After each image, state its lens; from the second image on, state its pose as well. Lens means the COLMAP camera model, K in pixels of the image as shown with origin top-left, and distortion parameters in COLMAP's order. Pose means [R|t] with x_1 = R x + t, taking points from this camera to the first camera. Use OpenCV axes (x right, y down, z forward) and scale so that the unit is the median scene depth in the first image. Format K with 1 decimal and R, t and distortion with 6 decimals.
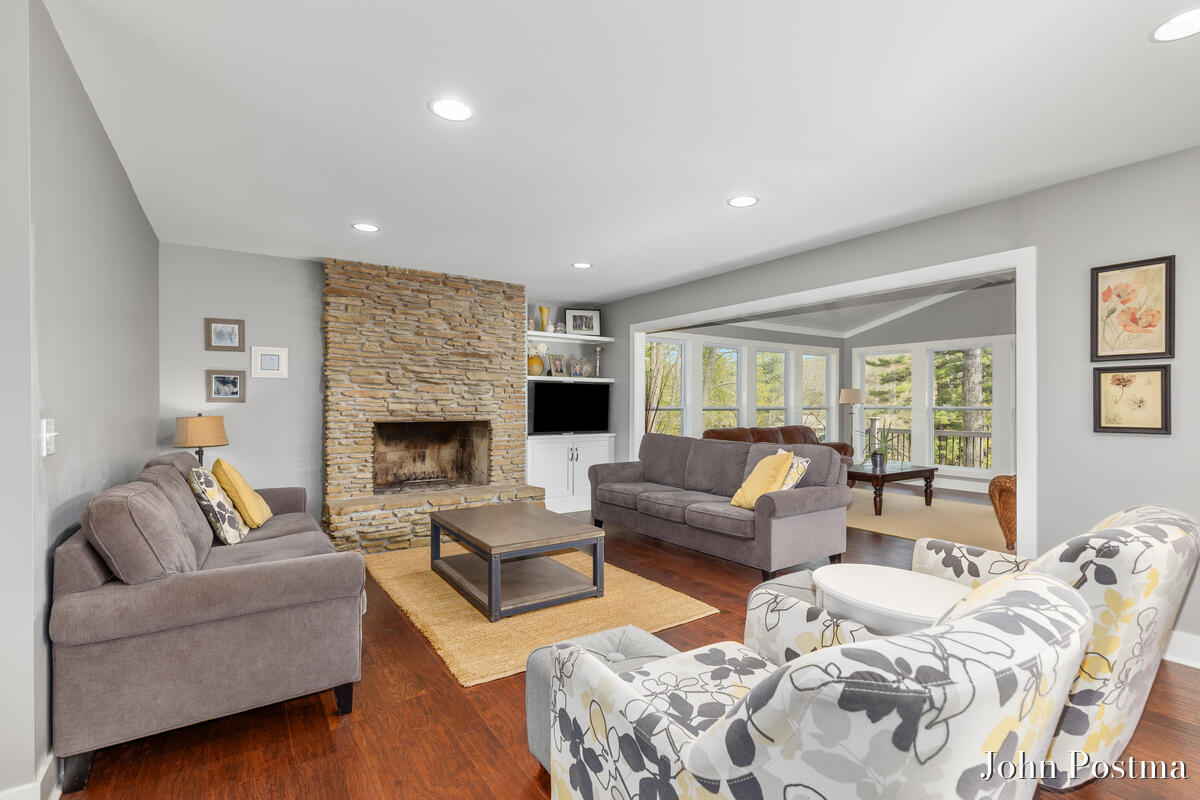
lens RADIAL K [[546.9, 0, 596.1], [0, 546.9, 405.6], [0, 0, 1]] dist [-0.005913, -0.000316]
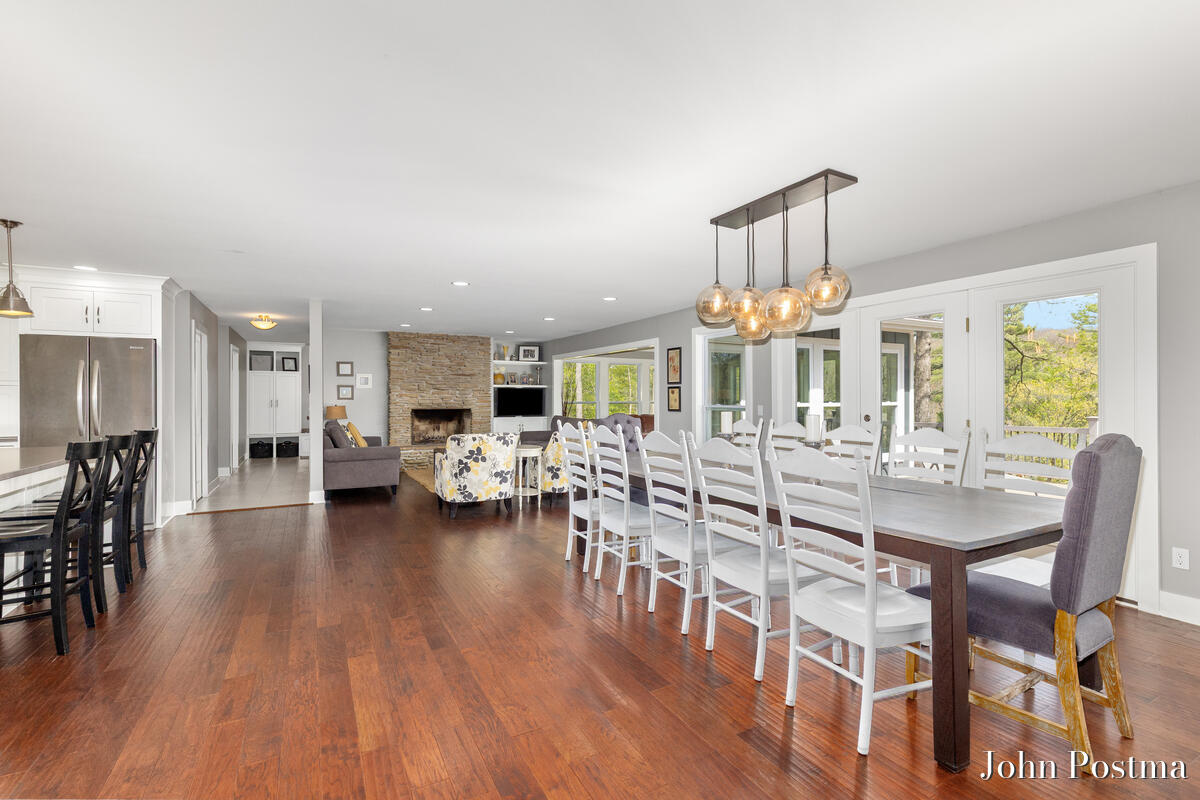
lens RADIAL K [[546.9, 0, 593.5], [0, 546.9, 399.6], [0, 0, 1]] dist [-0.005913, -0.000316]
pose [[0.994596, -0.001250, -0.103818, 0.454632], [0.001226, 0.999999, -0.000299, -0.003807], [0.103818, 0.000170, 0.994596, -0.909456]]
